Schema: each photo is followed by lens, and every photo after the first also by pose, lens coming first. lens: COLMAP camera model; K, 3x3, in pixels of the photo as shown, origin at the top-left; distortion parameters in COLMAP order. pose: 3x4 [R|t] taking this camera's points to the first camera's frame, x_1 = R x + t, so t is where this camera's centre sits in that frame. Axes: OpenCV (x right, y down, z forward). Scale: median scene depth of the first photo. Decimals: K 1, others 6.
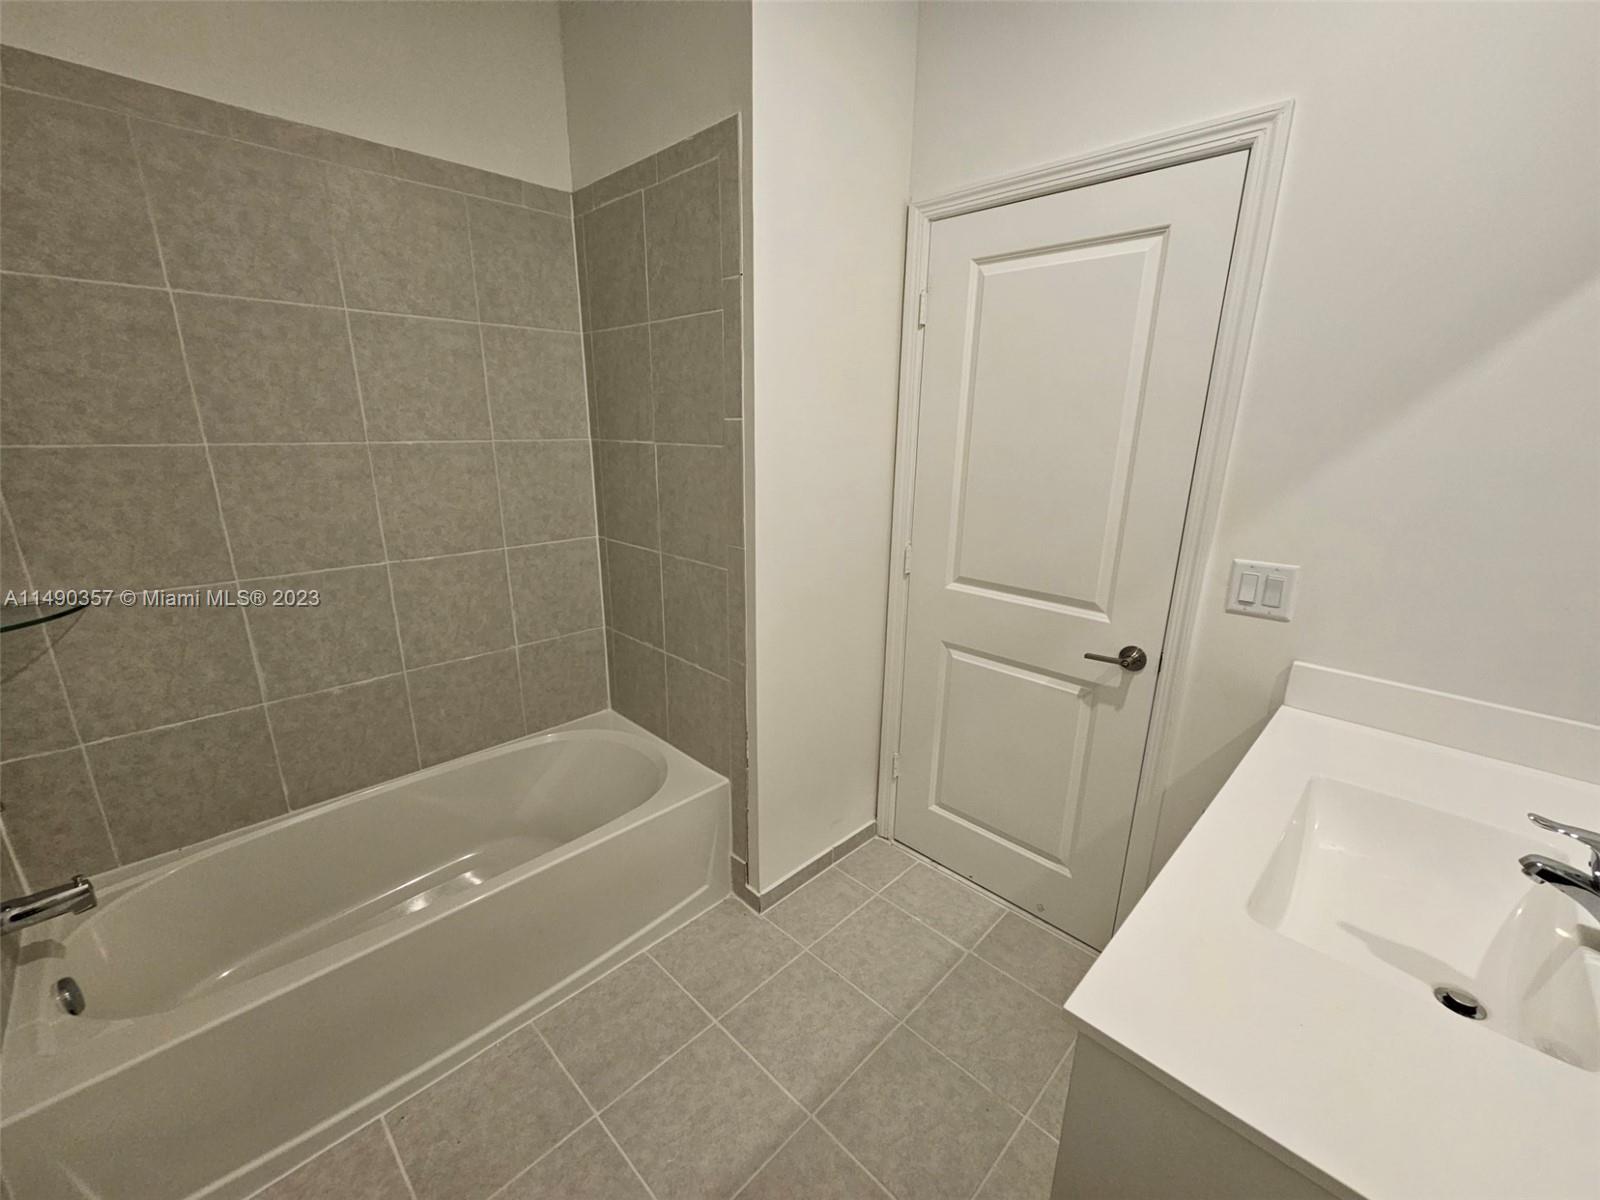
lens RADIAL K [[655.4, 0, 797.4], [0, 655.4, 603.1], [0, 0, 1]] dist [0.001960, -0.001928]
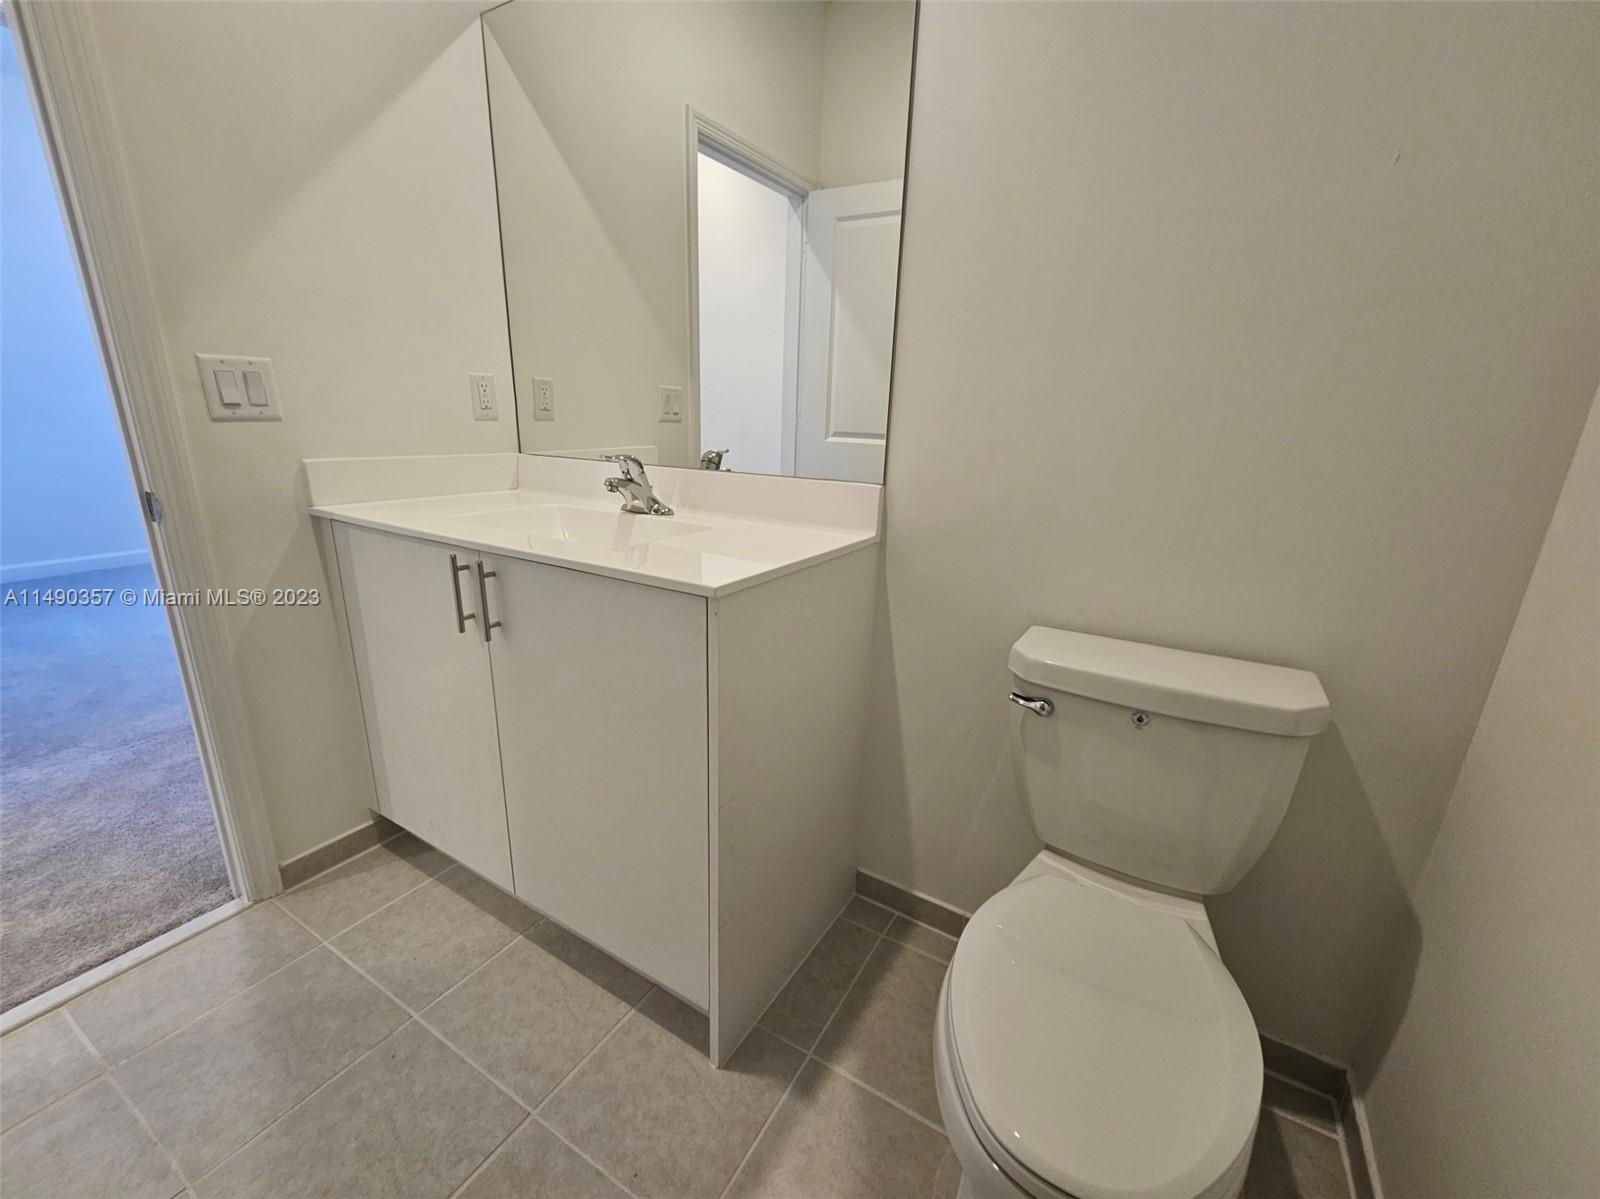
lens RADIAL K [[655.4, 0, 797.5], [0, 655.4, 601.0], [0, 0, 1]] dist [0.001960, -0.001928]
pose [[-0.241938, -0.303502, 0.921603, -0.395412], [0.221207, 0.907555, 0.356947, 0.092038], [-0.944740, 0.290224, -0.152436, 0.493016]]
